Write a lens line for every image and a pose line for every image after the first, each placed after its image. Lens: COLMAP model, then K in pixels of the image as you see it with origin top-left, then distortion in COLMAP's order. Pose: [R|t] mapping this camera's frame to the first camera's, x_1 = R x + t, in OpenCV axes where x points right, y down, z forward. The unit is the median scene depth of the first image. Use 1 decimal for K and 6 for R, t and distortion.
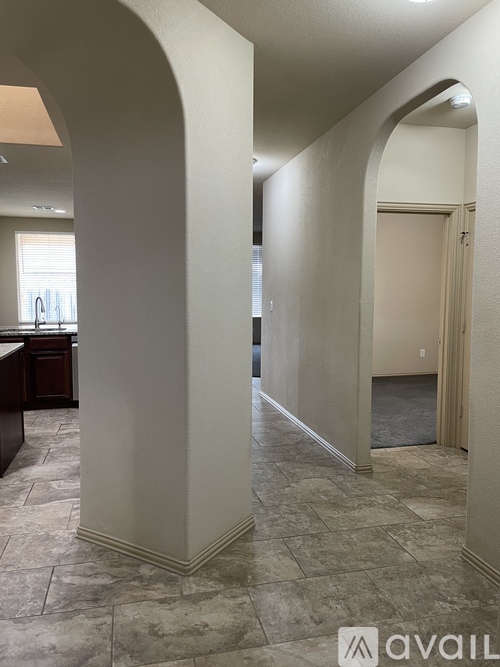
lens RADIAL K [[512.6, 0, 246.1], [0, 512.6, 331.9], [0, 0, 1]] dist [0.030092, -0.000658]
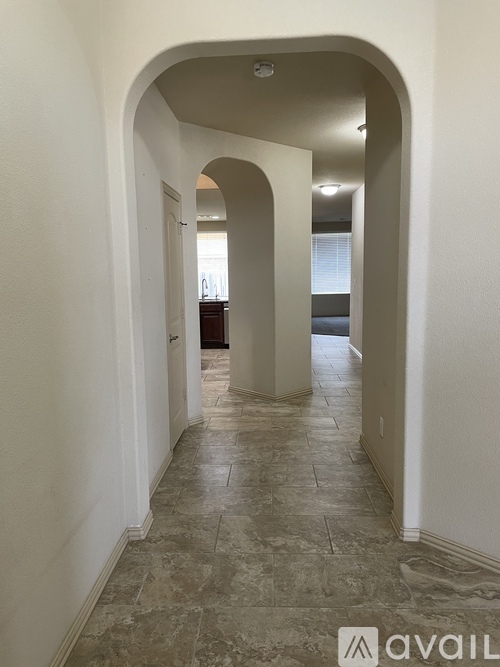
lens RADIAL K [[512.6, 0, 250.7], [0, 512.6, 332.2], [0, 0, 1]] dist [0.030092, -0.000658]
pose [[0.963872, 0.011380, -0.266121, 0.306656], [-0.000750, 0.999199, 0.040010, 0.064810], [0.266363, -0.038365, 0.963109, -0.954641]]
